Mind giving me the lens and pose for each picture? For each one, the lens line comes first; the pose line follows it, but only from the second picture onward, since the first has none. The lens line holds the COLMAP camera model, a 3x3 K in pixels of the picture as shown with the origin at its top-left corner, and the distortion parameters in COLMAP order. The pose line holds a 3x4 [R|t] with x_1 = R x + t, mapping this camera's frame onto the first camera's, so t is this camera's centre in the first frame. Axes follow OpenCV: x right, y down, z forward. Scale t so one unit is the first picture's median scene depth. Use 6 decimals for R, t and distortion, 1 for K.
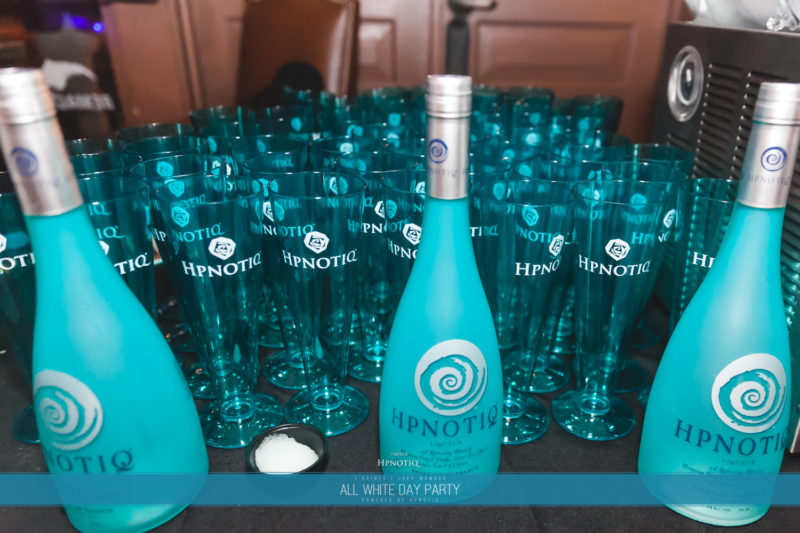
lens RADIAL K [[560.3, 0, 400.0], [0, 560.3, 266.5], [0, 0, 1]] dist [-0.002122, -0.000421]
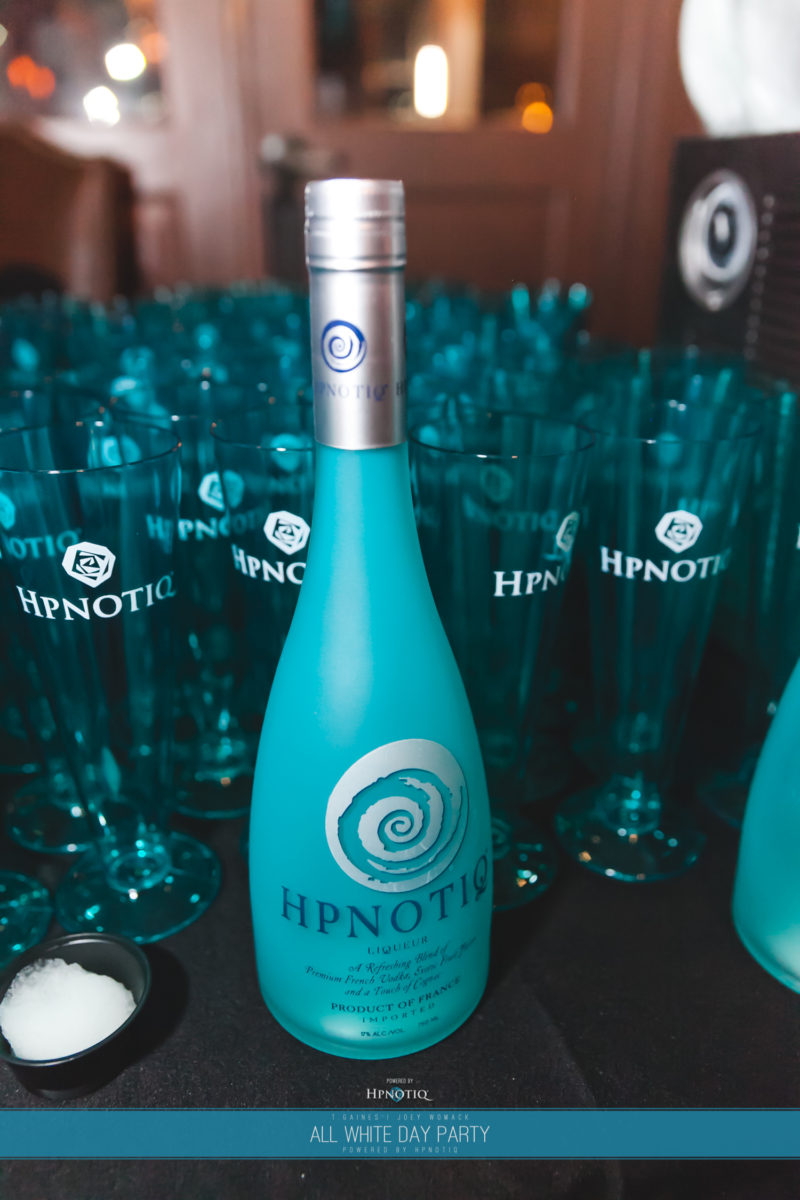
lens RADIAL K [[967.1, 0, 399.9], [0, 967.1, 610.2], [0, 0, 1]] dist [0.007162, 0.002882]
pose [[0.982844, -0.090088, 0.160939, -0.023768], [0.086867, 0.995855, 0.026954, -0.003434], [-0.162700, -0.012511, 0.986596, 0.133932]]
